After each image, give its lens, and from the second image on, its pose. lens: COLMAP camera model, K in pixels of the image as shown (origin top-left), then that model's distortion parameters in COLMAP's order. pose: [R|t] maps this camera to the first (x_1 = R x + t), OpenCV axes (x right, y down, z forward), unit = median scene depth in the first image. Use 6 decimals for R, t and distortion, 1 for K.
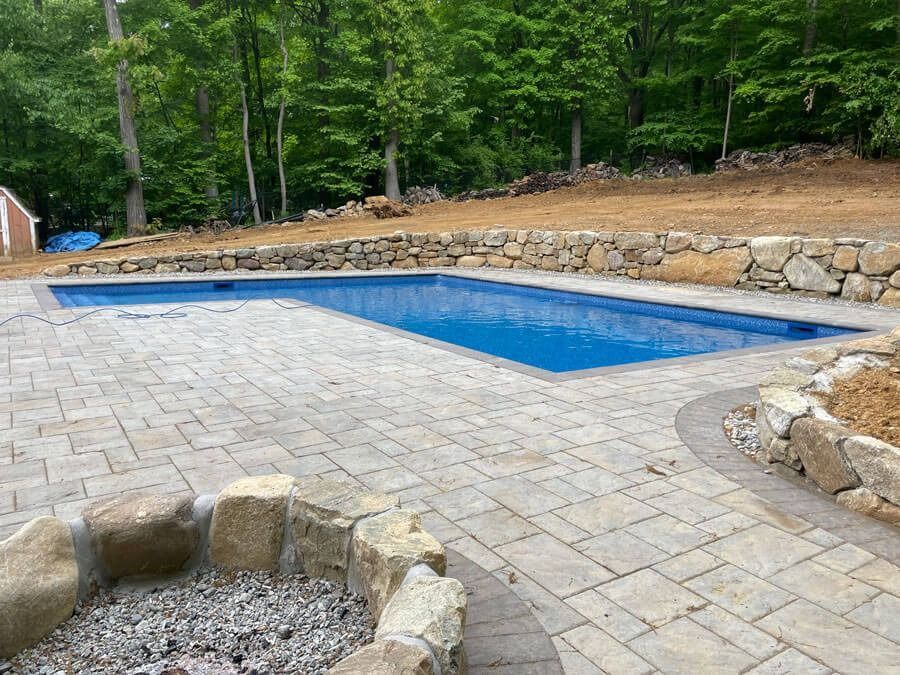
lens RADIAL K [[692.7, 0, 461.4], [0, 692.7, 340.8], [0, 0, 1]] dist [0.099655, -0.147656]
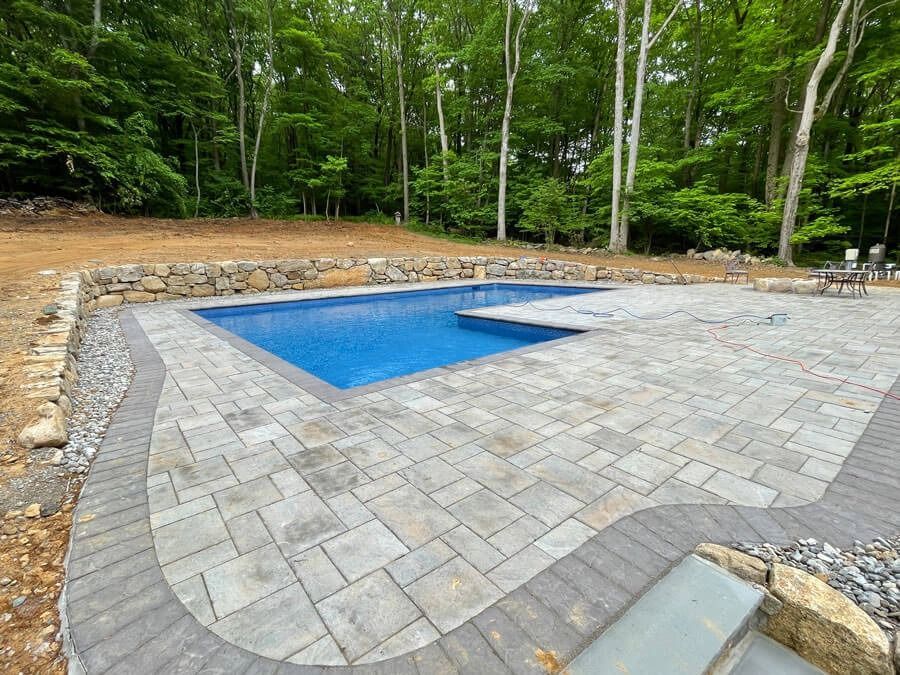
lens RADIAL K [[416.8, 0, 450.0], [0, 416.8, 337.5], [0, 0, 1]] dist [-0.012646, 0.000276]
pose [[-0.114201, -0.206093, 0.971846, -0.519108], [0.185799, 0.956554, 0.224683, -0.098757], [-0.975929, 0.206227, -0.070948, 0.565209]]
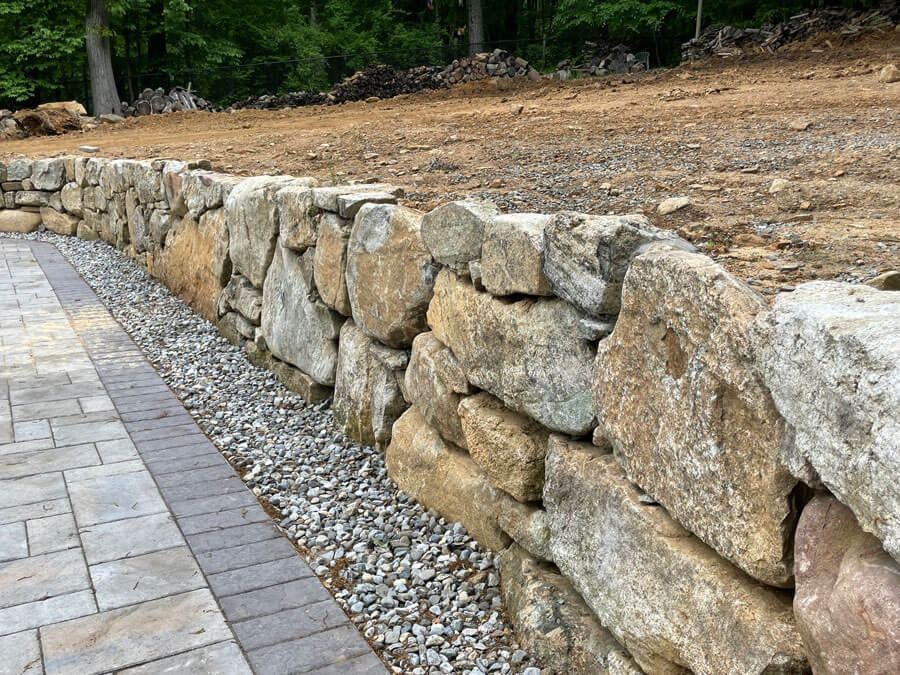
lens RADIAL K [[819.0, 0, 461.4], [0, 819.0, 337.9], [0, 0, 1]] dist [0.101517, -0.158873]
pose [[0.997660, 0.008869, -0.067794, 0.342189], [-0.005283, 0.998586, 0.052893, -0.059092], [0.068167, -0.052411, 0.996296, 0.389289]]
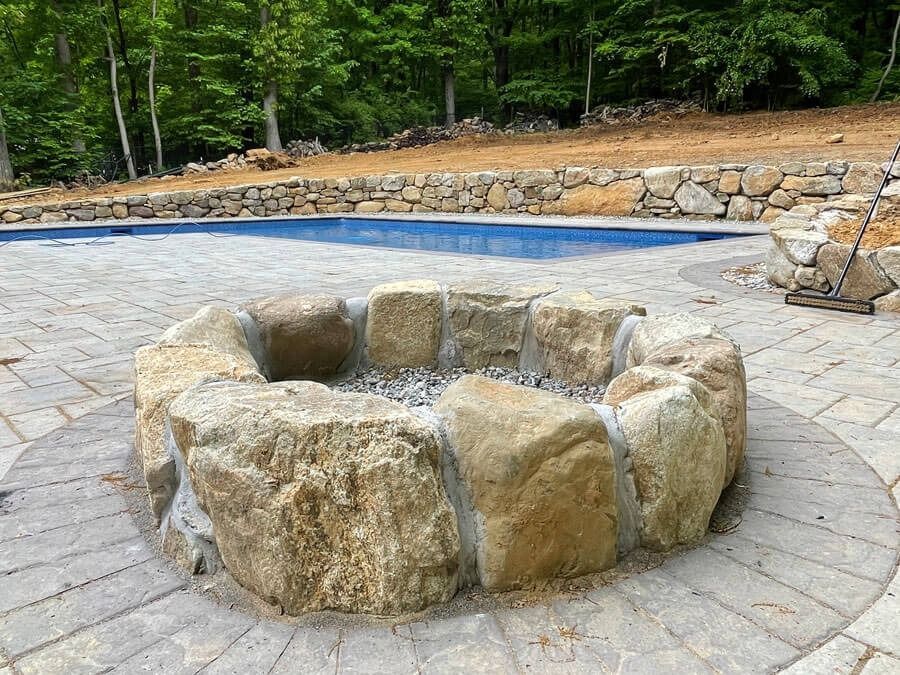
lens RADIAL K [[679.8, 0, 448.9], [0, 679.8, 333.8], [0, 0, 1]] dist [0.025229, -0.055052]
pose [[0.983450, -0.057639, 0.171766, -0.048284], [0.050901, 0.997761, 0.043383, 0.028651], [-0.173882, -0.033922, 0.984182, 0.007483]]
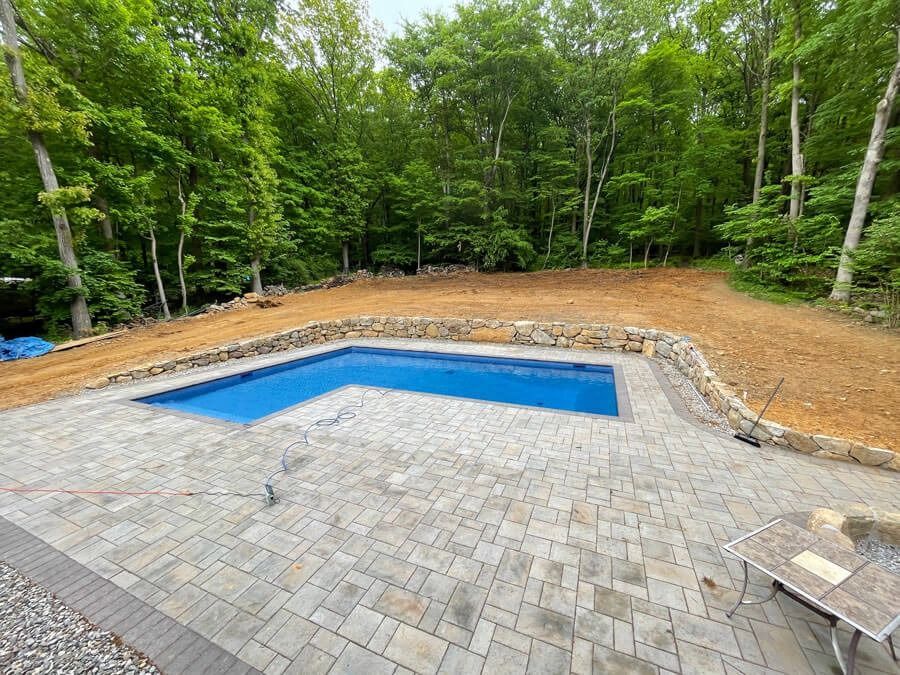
lens RADIAL K [[362.7, 0, 450.0], [0, 362.7, 337.5], [0, 0, 1]] dist [-0.001238, -0.000177]
pose [[0.826806, -0.093763, 0.554618, -0.274706], [0.107299, 0.994194, 0.008118, -0.080868], [-0.552159, 0.052798, 0.832066, 0.075045]]
